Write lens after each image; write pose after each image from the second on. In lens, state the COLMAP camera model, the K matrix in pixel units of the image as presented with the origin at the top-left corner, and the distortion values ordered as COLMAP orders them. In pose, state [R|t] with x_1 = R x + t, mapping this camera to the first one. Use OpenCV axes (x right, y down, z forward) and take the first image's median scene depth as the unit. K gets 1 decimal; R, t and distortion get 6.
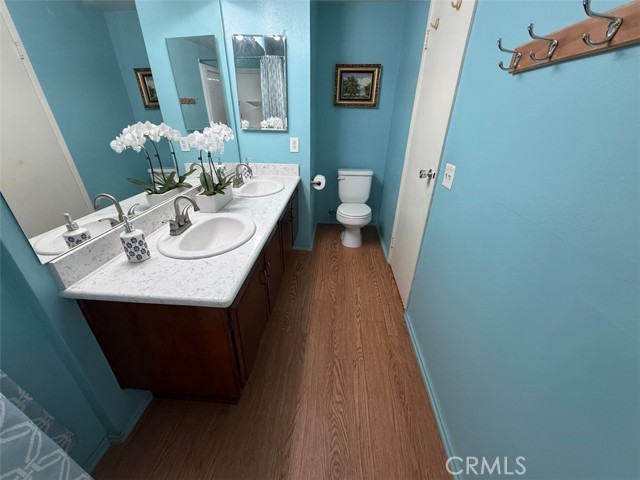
lens RADIAL K [[255.6, 0, 317.5], [0, 255.6, 240.8], [0, 0, 1]] dist [-0.000275, -0.000510]
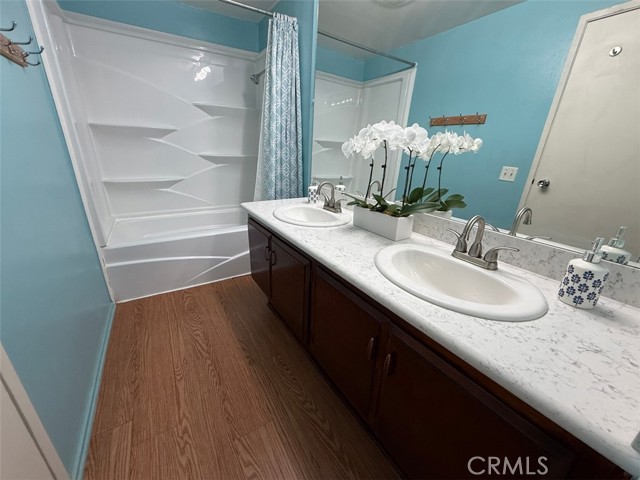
lens RADIAL K [[255.6, 0, 317.5], [0, 255.6, 240.8], [0, 0, 1]] dist [-0.000275, -0.000510]
pose [[-0.801304, 0.162298, -0.575822, 0.217943], [-0.313602, 0.705713, 0.635313, -0.579493], [0.509476, 0.689658, -0.514594, 1.387884]]
